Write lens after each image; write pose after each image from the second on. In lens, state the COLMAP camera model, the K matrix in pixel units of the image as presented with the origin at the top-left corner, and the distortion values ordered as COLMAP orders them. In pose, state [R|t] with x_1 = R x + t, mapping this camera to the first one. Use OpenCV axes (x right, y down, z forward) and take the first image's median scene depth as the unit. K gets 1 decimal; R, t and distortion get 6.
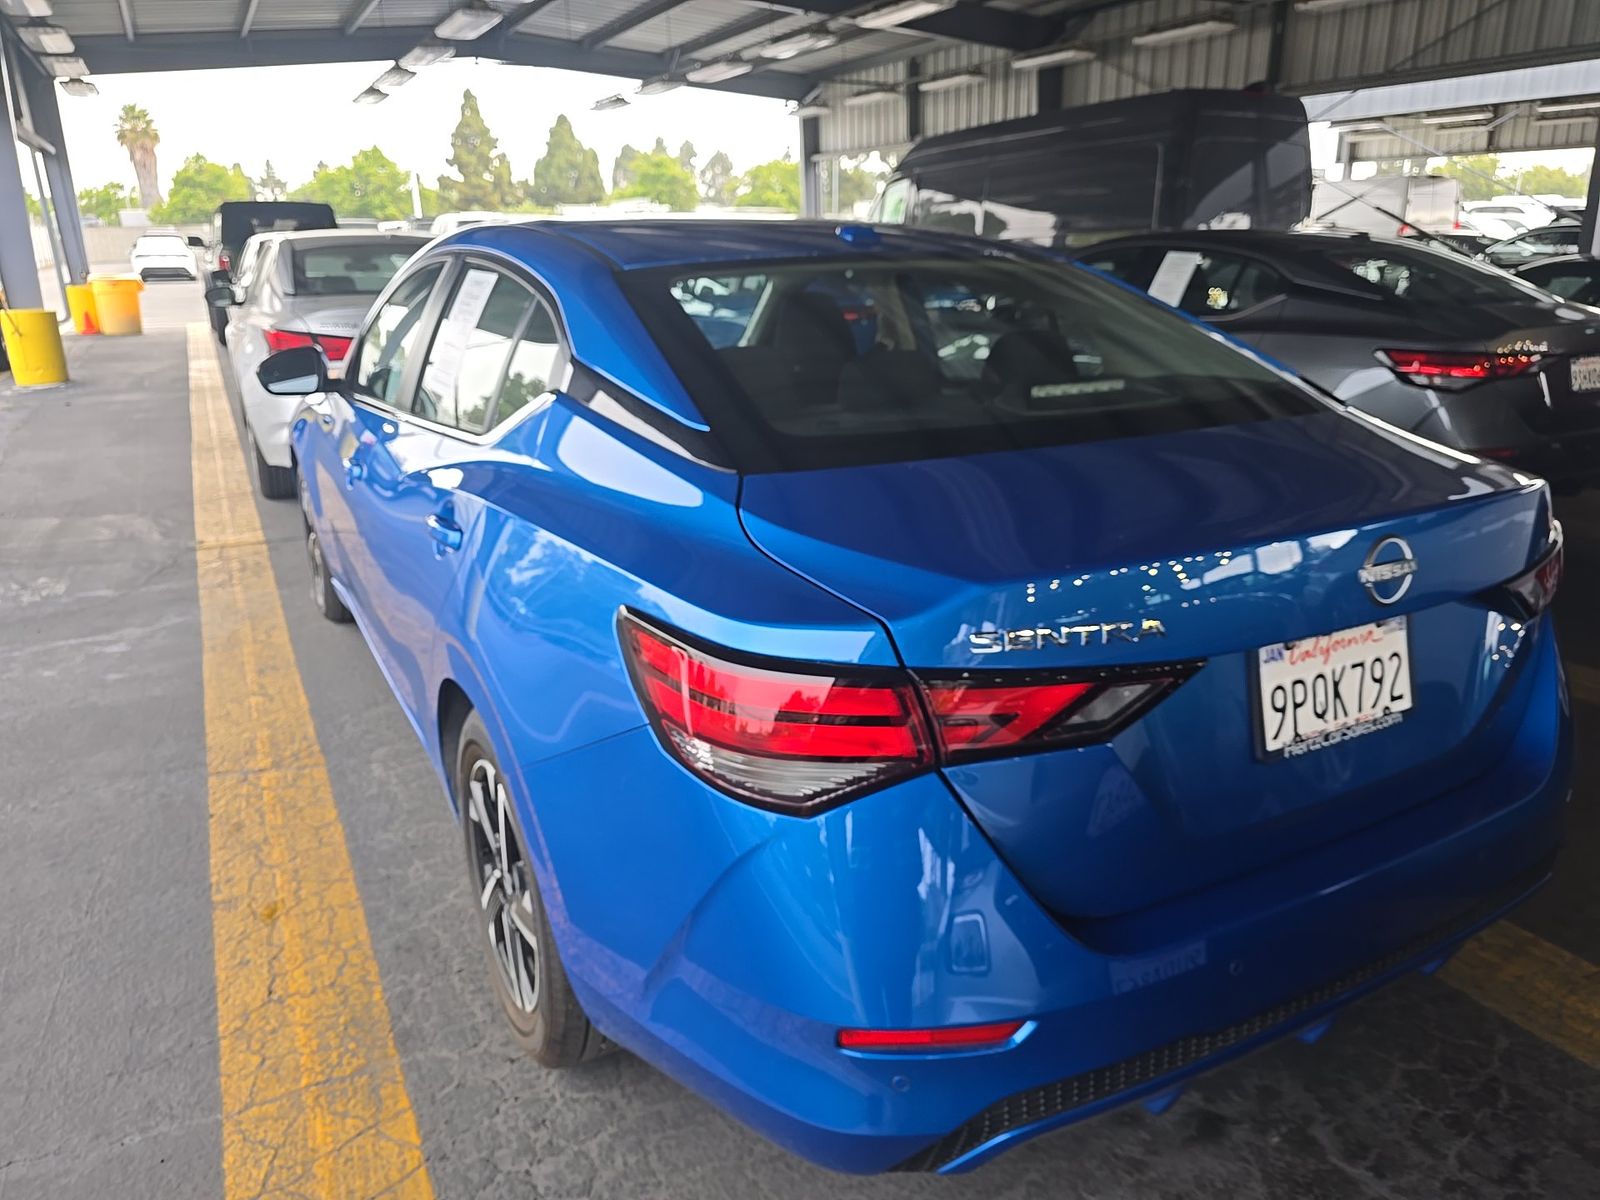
lens RADIAL K [[1076.2, 0, 809.5], [0, 1076.2, 600.5], [0, 0, 1]] dist [0.039563, -0.029594]
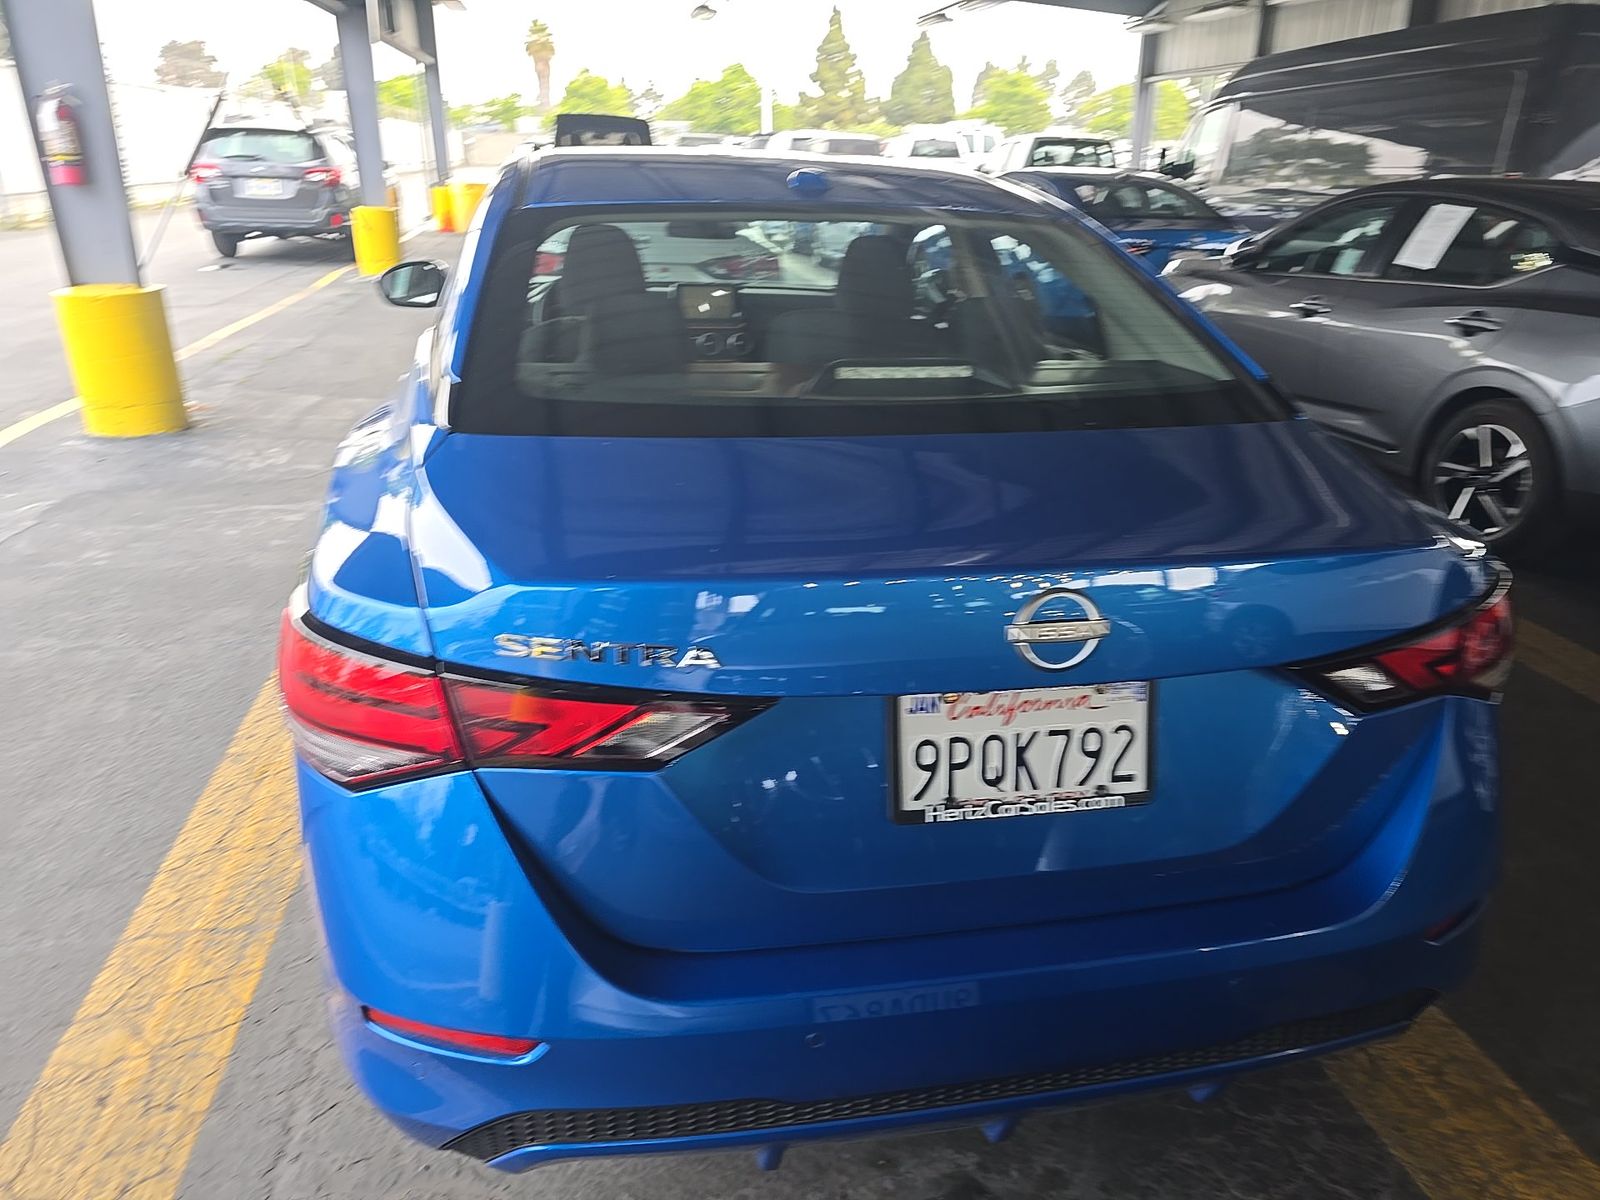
lens RADIAL K [[1076.2, 0, 812.7], [0, 1076.2, 599.2], [0, 0, 1]] dist [0.039563, -0.029594]
pose [[0.954213, 0.144632, -0.261839, 0.231717], [-0.128085, 0.988588, 0.079291, -0.038166], [0.270319, -0.042123, 0.961849, 0.059284]]
